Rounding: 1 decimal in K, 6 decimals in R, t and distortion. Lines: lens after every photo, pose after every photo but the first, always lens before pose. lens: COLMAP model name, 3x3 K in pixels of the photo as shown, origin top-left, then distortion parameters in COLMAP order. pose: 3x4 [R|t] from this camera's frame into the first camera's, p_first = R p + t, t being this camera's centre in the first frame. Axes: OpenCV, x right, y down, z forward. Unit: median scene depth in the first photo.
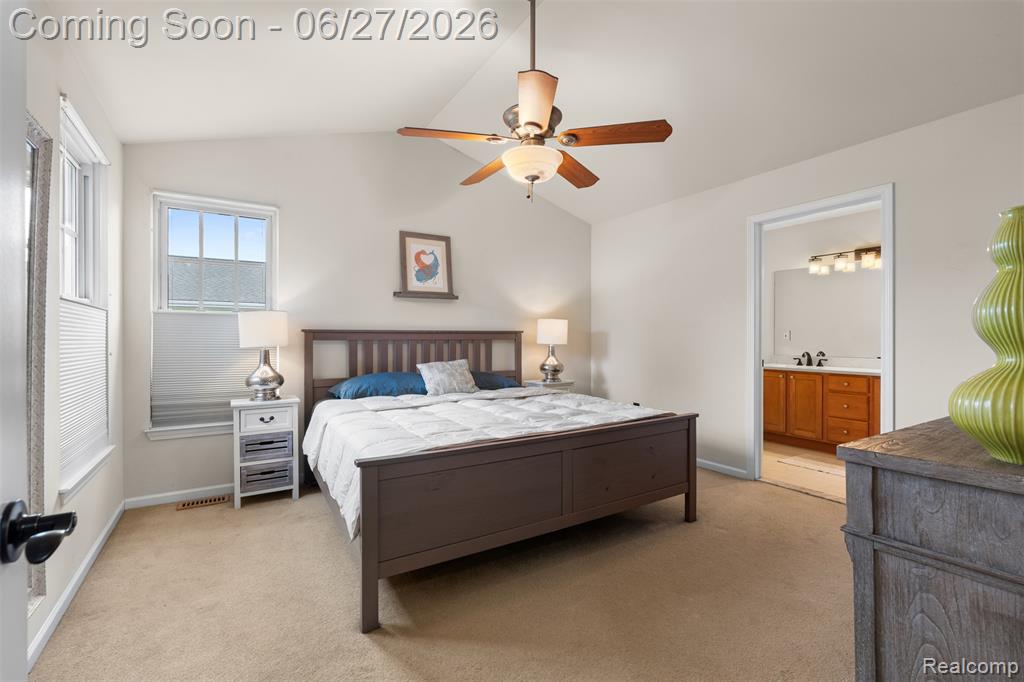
lens RADIAL K [[451.1, 0, 511.5], [0, 451.1, 338.8], [0, 0, 1]] dist [-0.000843, -0.000625]
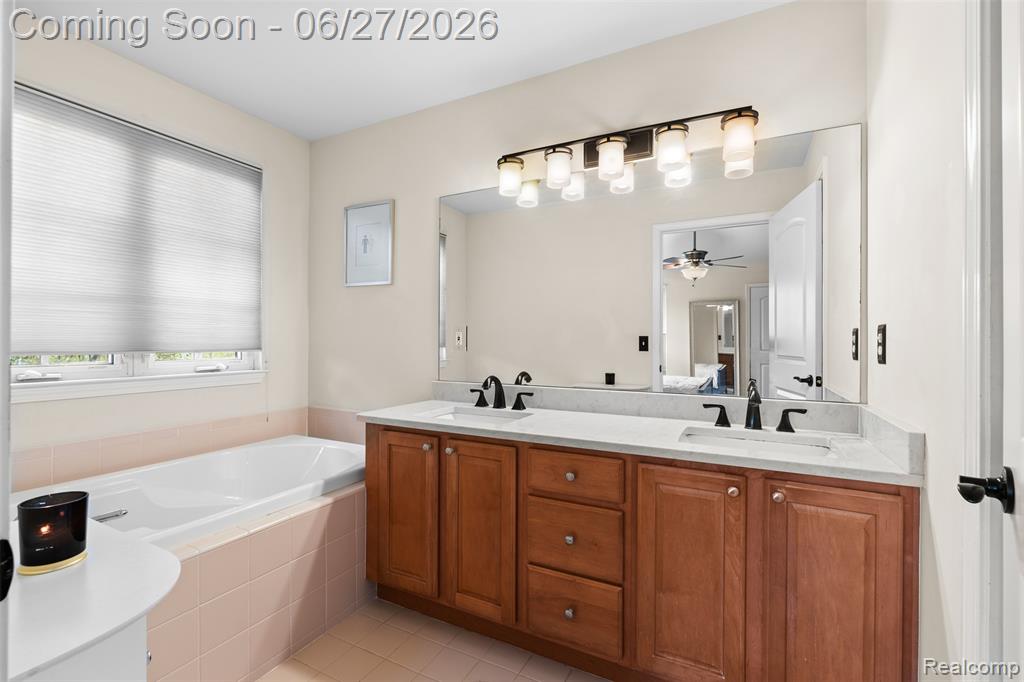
lens RADIAL K [[451.1, 0, 511.2], [0, 451.1, 342.6], [0, 0, 1]] dist [-0.000843, -0.000625]
pose [[0.864504, 0.001578, 0.502624, 0.481162], [-0.001345, 0.999999, -0.000825, -0.002139], [-0.502624, 0.000037, 0.864505, 0.658721]]
